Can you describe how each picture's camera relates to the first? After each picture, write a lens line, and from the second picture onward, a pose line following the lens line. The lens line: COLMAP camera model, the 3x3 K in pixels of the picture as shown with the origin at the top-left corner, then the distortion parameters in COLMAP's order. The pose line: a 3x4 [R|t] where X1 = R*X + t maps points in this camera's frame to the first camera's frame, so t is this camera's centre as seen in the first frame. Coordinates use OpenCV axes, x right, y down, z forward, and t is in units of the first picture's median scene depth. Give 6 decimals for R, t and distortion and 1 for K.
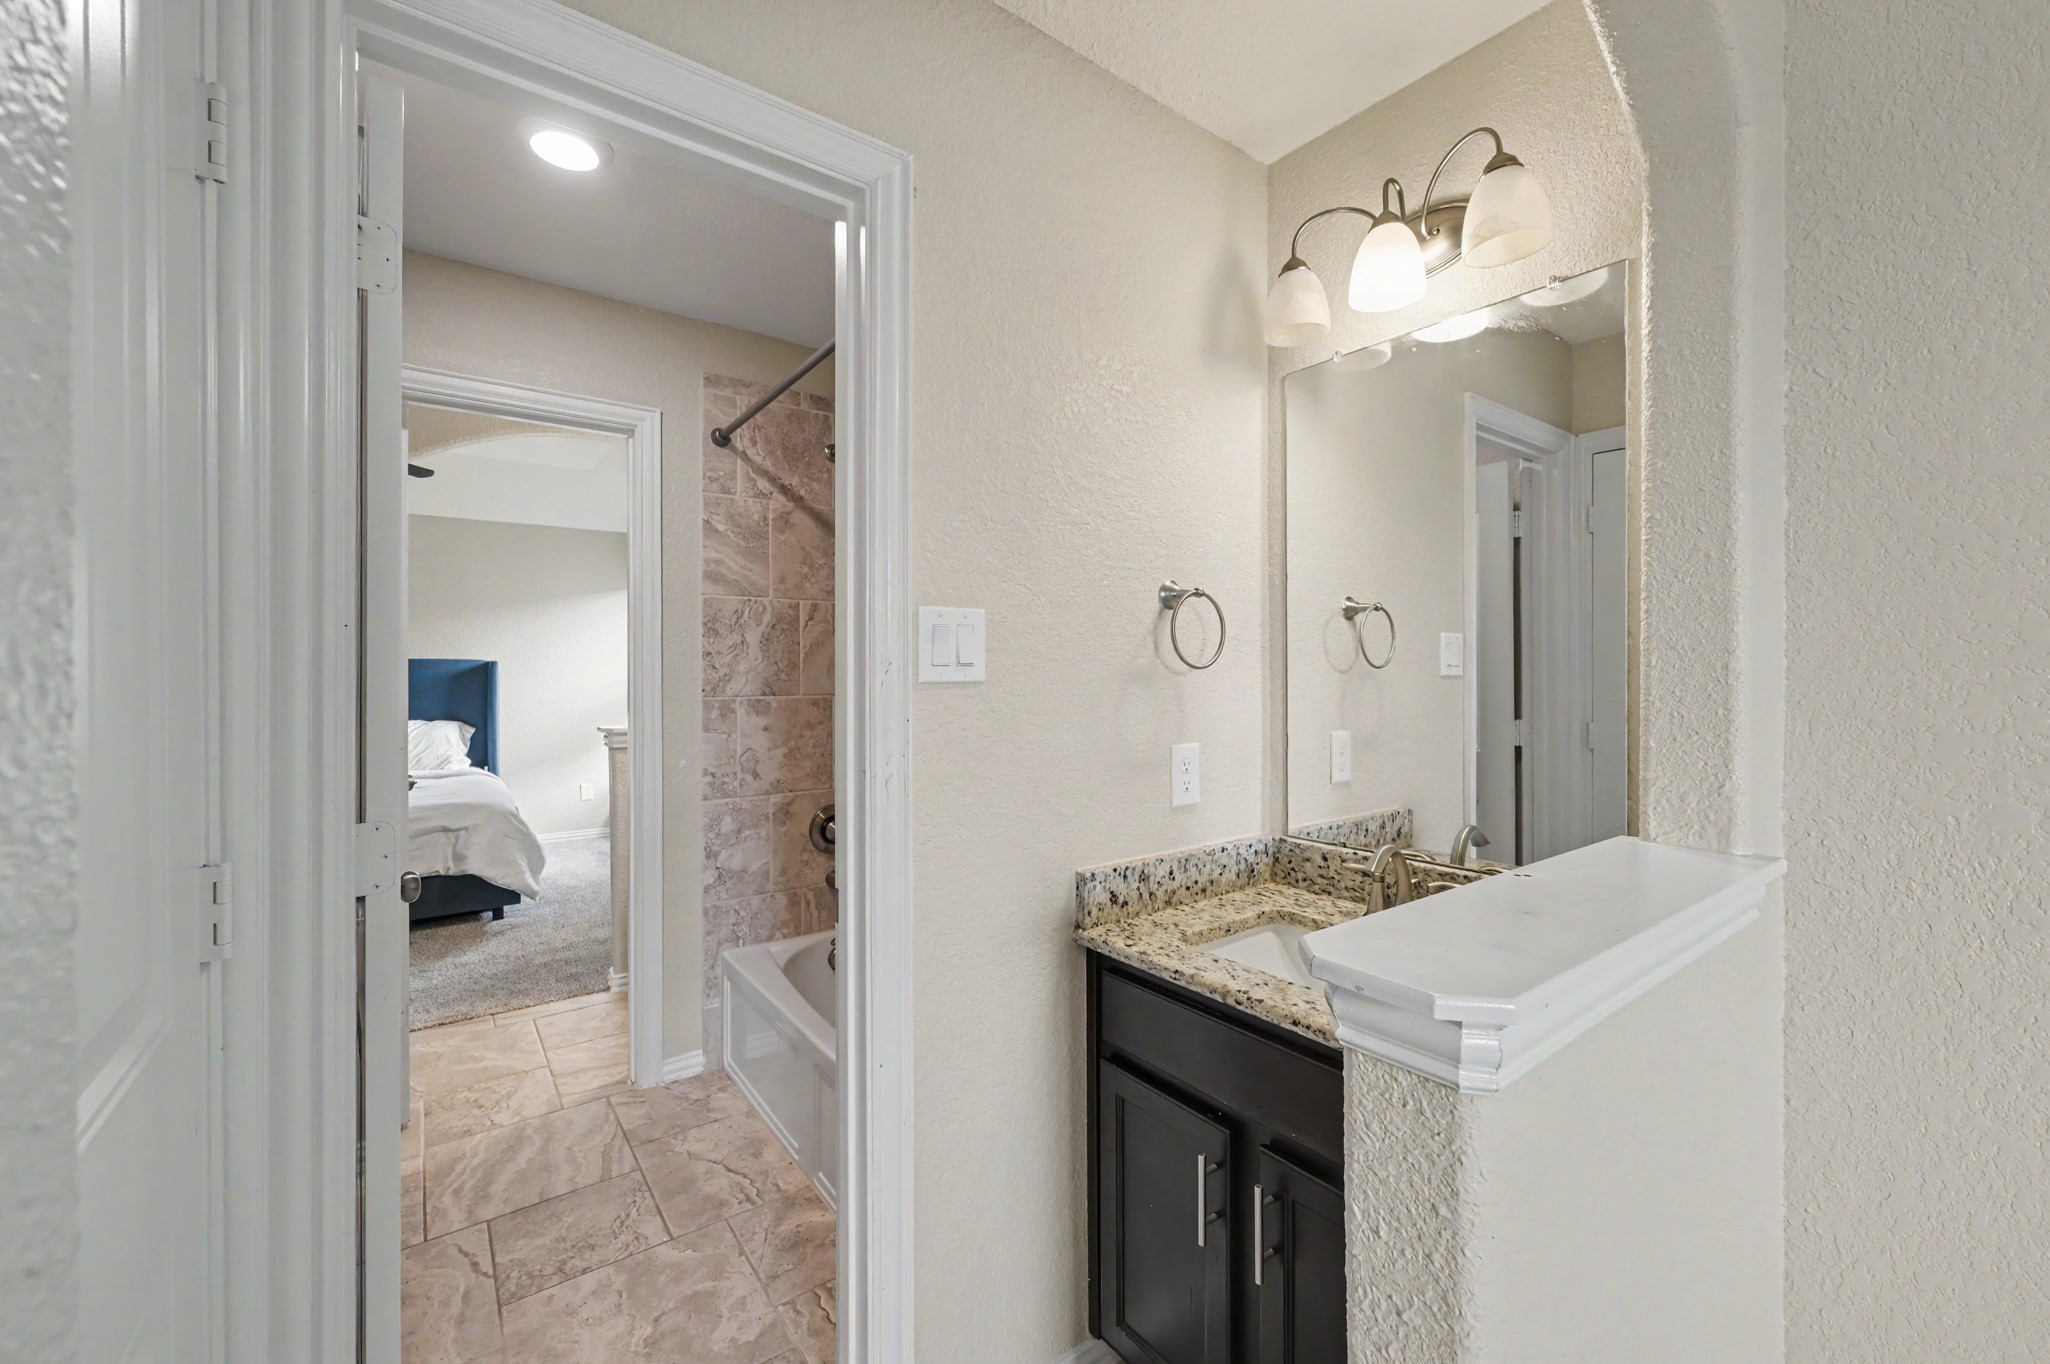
lens RADIAL K [[815.8, 0, 1037.3], [0, 815.8, 681.4], [0, 0, 1]] dist [0.000448, -0.000055]
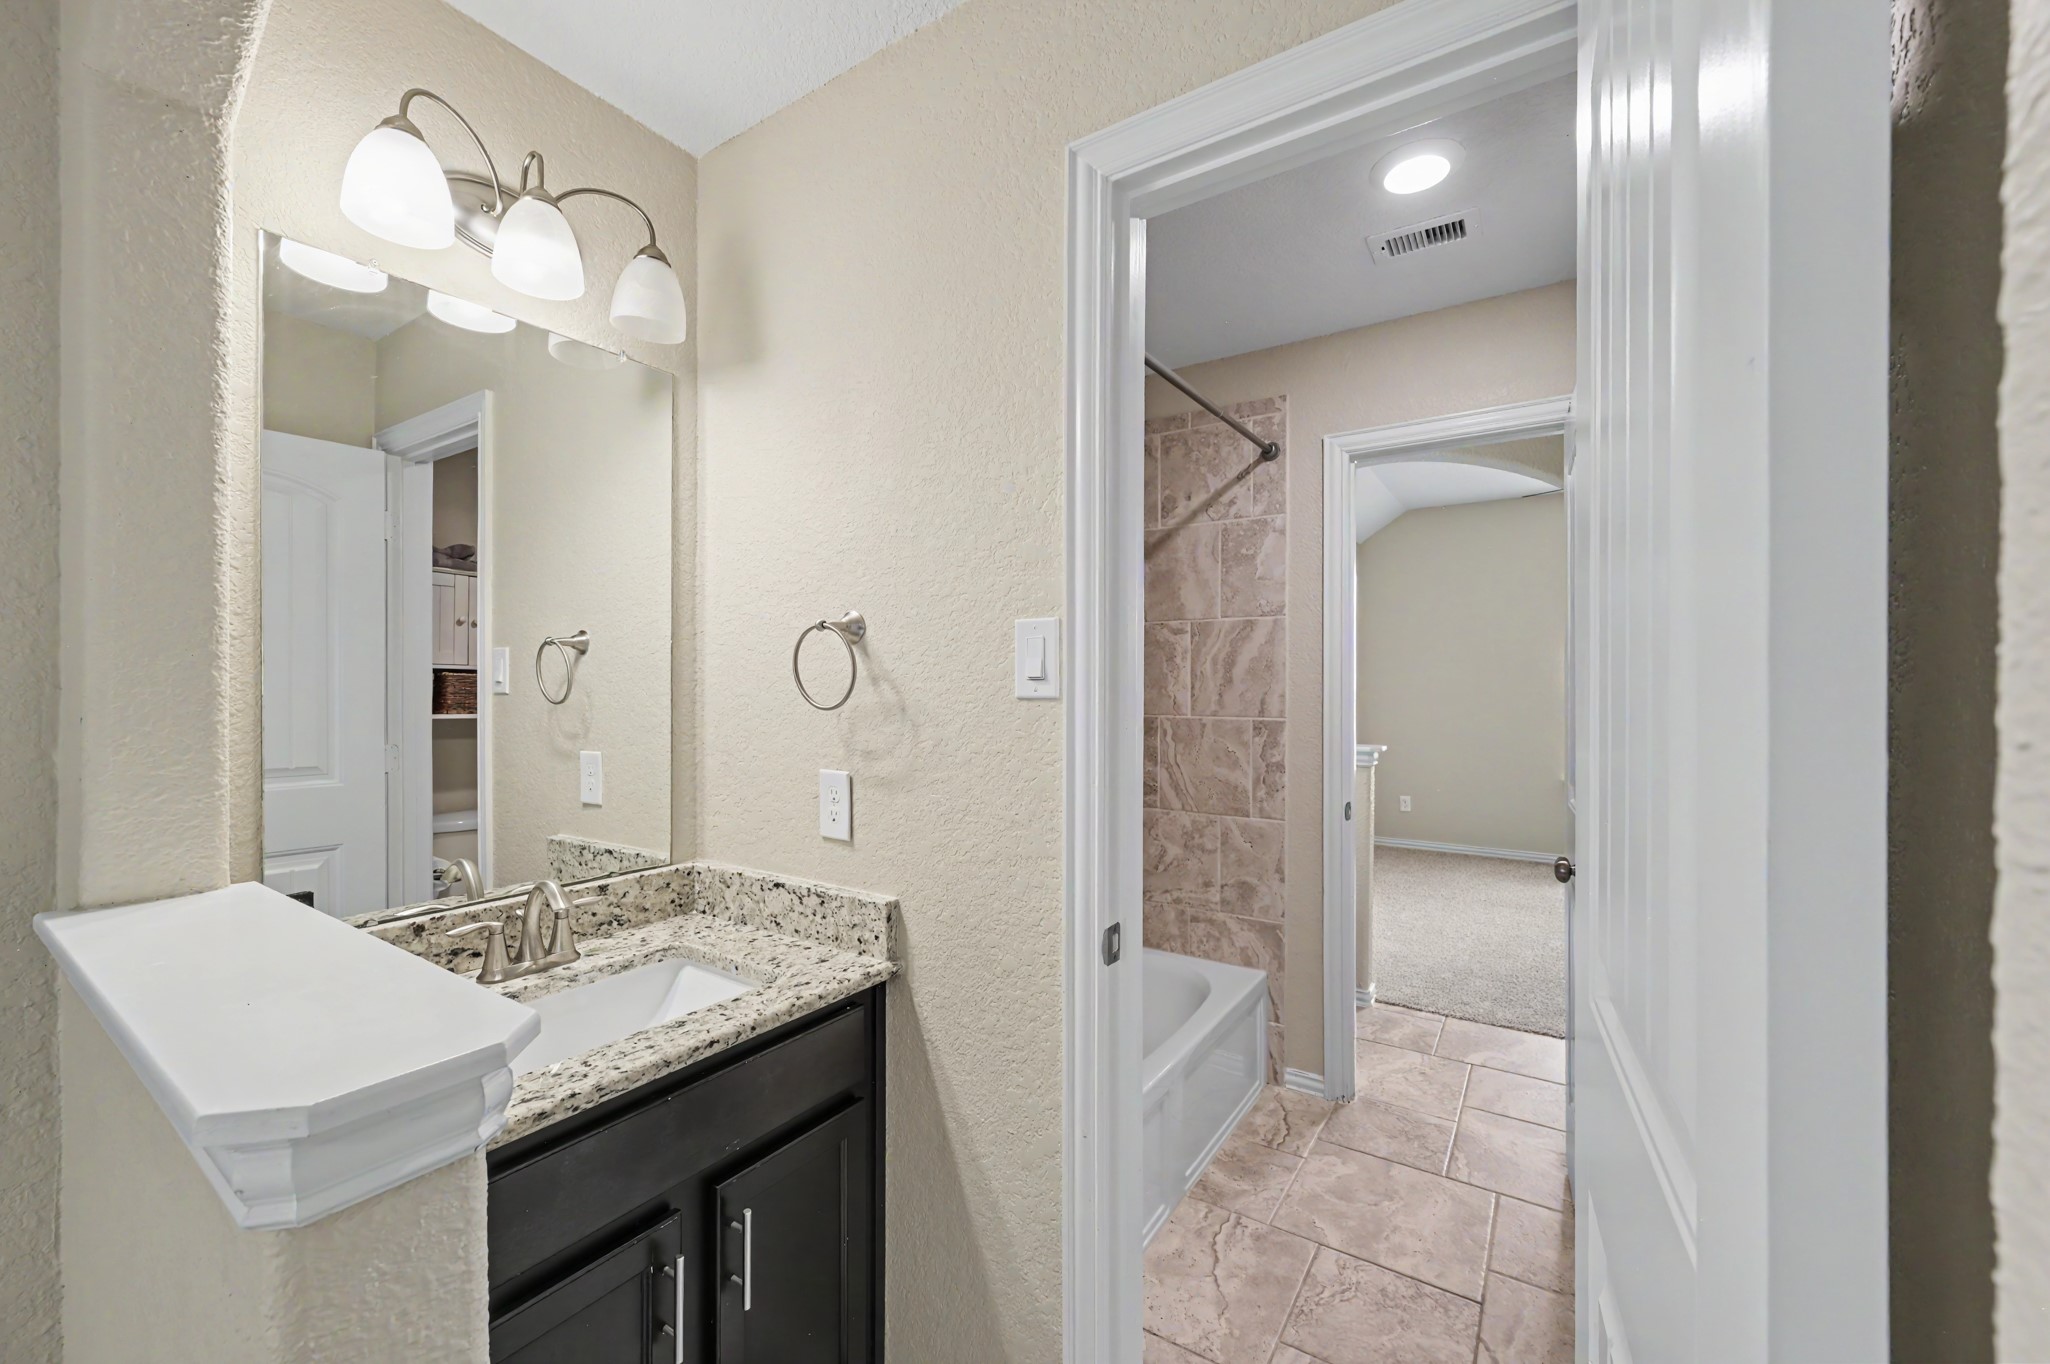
lens RADIAL K [[815.8, 0, 1037.3], [0, 815.8, 681.4], [0, 0, 1]] dist [0.000448, -0.000055]
pose [[-0.344685, 0.010256, 0.938662, -1.237214], [0.017489, 0.999837, -0.004503, -0.013467], [-0.938556, 0.014864, -0.344808, 1.607770]]
